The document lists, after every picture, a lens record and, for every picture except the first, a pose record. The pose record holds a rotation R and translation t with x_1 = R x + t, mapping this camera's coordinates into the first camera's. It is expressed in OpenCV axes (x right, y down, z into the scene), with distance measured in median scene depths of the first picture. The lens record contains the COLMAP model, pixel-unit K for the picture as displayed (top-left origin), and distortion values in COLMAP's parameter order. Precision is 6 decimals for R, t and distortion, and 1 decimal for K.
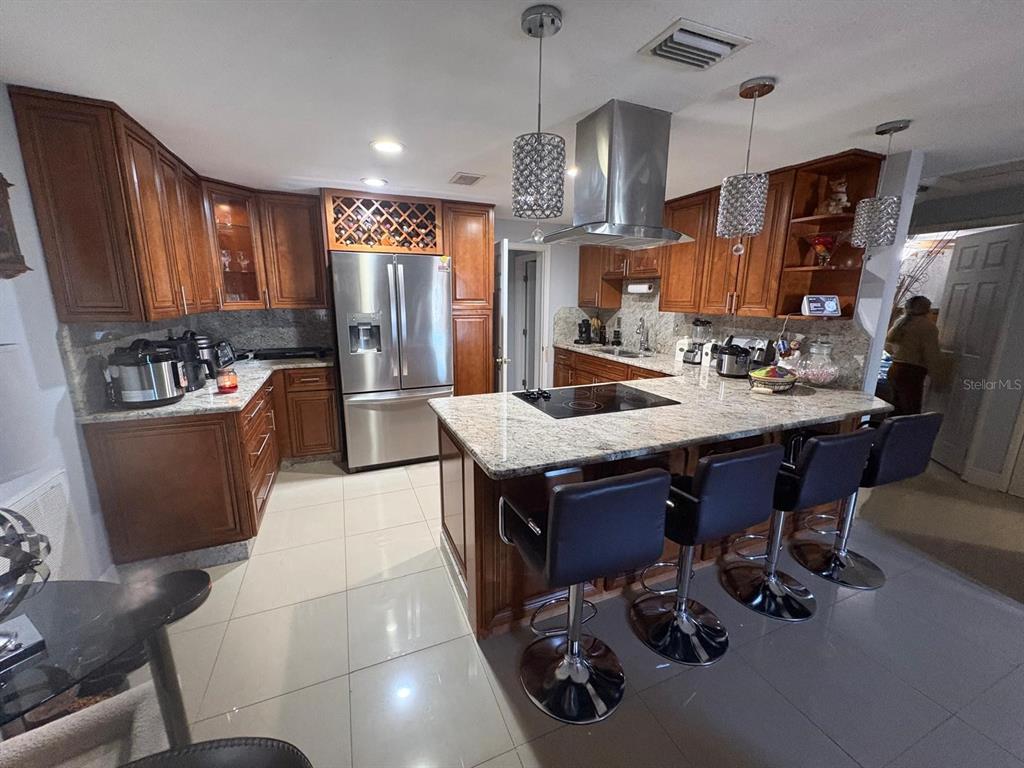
lens RADIAL K [[406.0, 0, 511.9], [0, 406.0, 382.5], [0, 0, 1]] dist [0.000528, -0.000098]
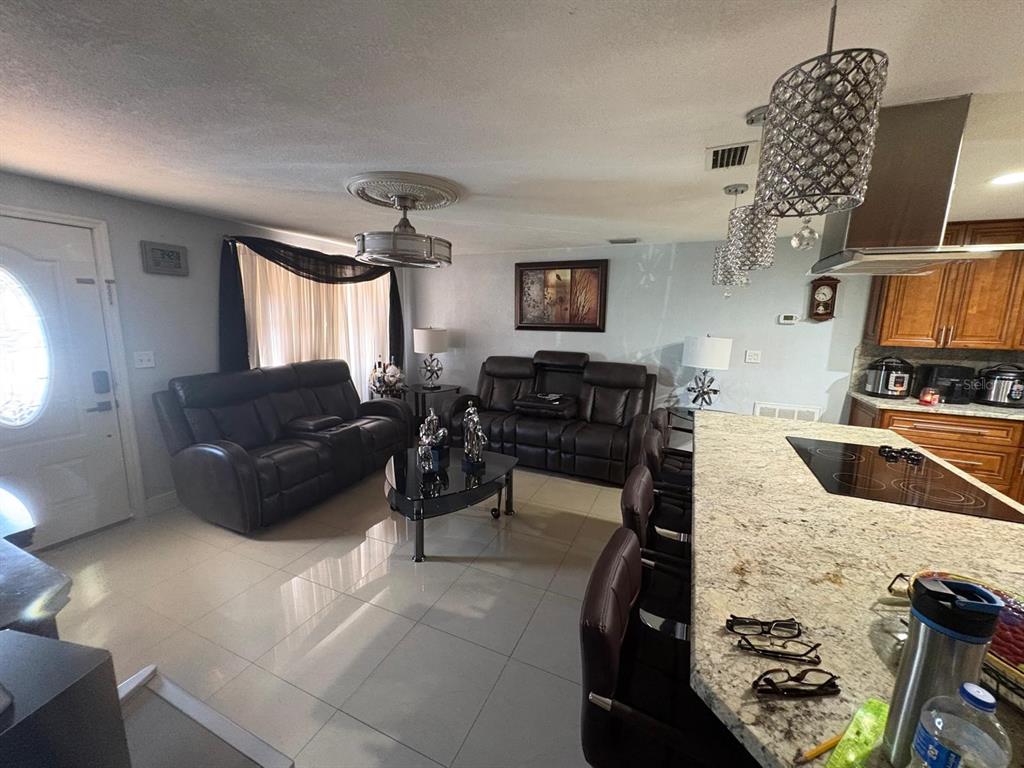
lens RADIAL K [[406.0, 0, 517.5], [0, 406.0, 385.1], [0, 0, 1]] dist [0.000528, -0.000098]
pose [[-0.718075, 0.094093, -0.689576, 0.825981], [-0.172664, 0.935757, 0.307485, -0.154950], [0.674208, 0.339862, -0.655697, 0.693397]]
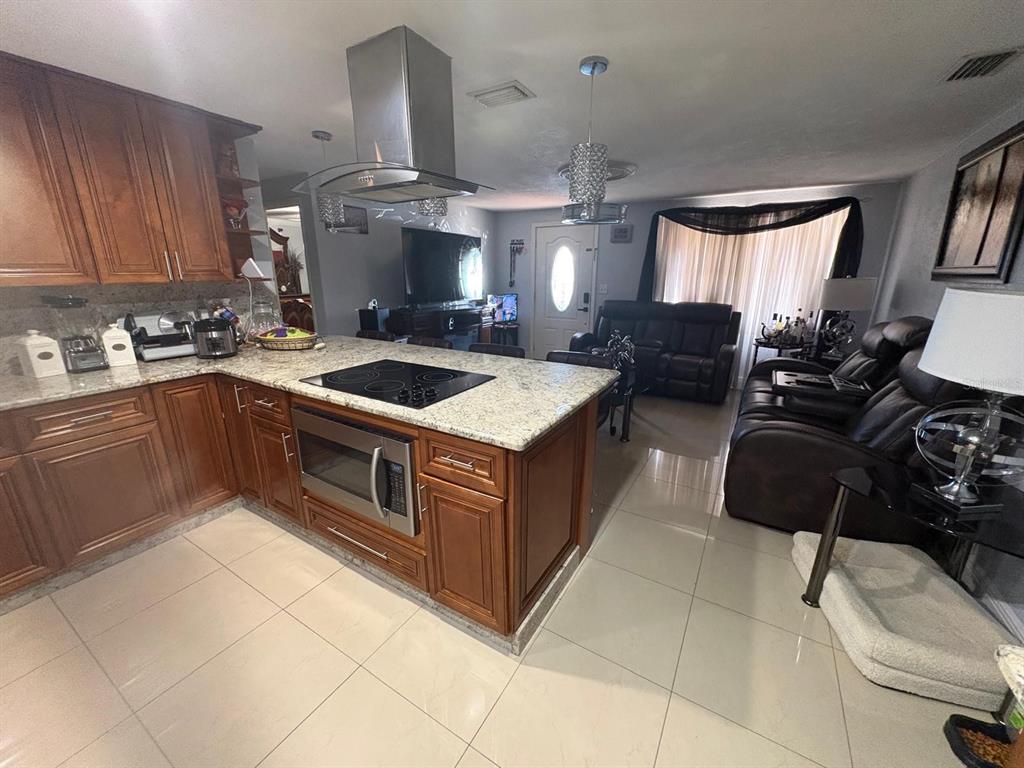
lens RADIAL K [[406.0, 0, 509.4], [0, 406.0, 380.6], [0, 0, 1]] dist [0.000528, -0.000098]
pose [[-0.584379, -0.223264, 0.780163, -0.419689], [0.165480, 0.908417, 0.383920, -0.173034], [-0.794429, 0.353456, -0.493915, 0.866992]]
